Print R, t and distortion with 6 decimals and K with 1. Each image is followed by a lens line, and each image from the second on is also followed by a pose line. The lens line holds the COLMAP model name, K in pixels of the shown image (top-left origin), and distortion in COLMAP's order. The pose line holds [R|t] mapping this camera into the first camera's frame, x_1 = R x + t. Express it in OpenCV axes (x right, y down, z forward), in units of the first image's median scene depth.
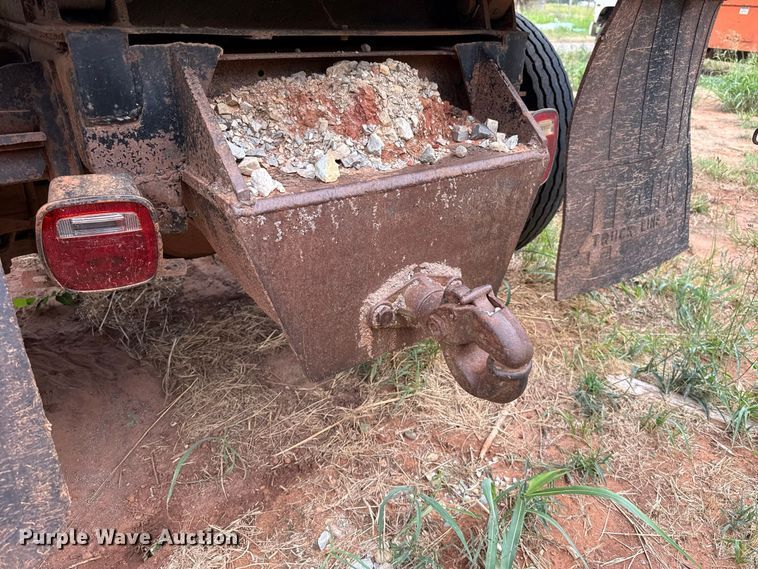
lens RADIAL K [[537.0, 0, 354.2], [0, 537.0, 281.0], [0, 0, 1]] dist [-0.003510, -0.003717]
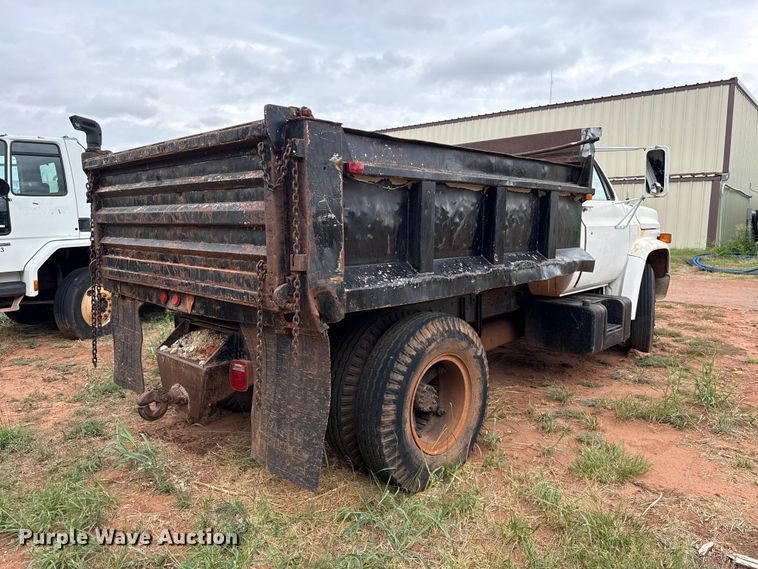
lens RADIAL K [[539.5, 0, 379.0], [0, 539.5, 284.5], [0, 0, 1]] dist [0.073361, -0.063849]
pose [[0.157096, 0.091561, -0.983330, 3.811210], [-0.420269, 0.907234, 0.017334, -1.244429], [0.893697, 0.410540, 0.181003, 1.261189]]
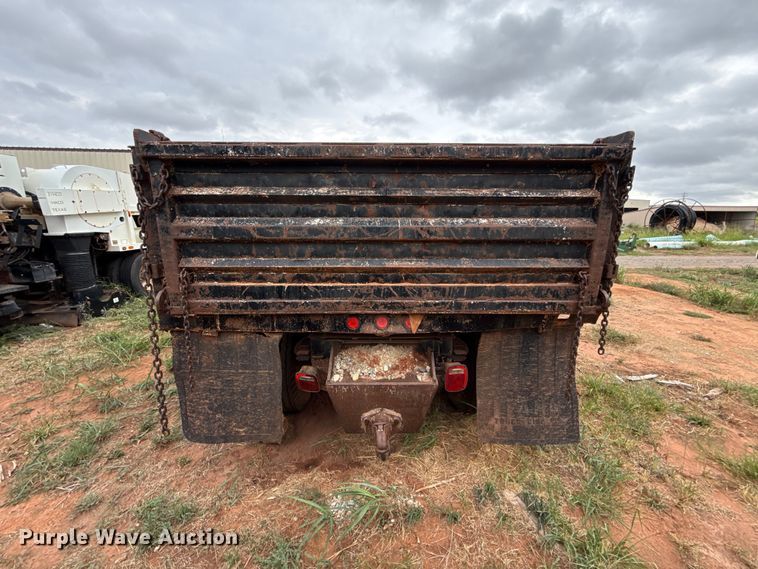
lens RADIAL K [[297.9, 0, 379.0], [0, 297.9, 284.5], [0, 0, 1]] dist [0.002320, 0.000154]
pose [[0.809359, 0.084020, -0.581273, 1.124179], [-0.238024, 0.951716, -0.193857, -0.404239], [0.536919, 0.295257, 0.790279, -0.721398]]
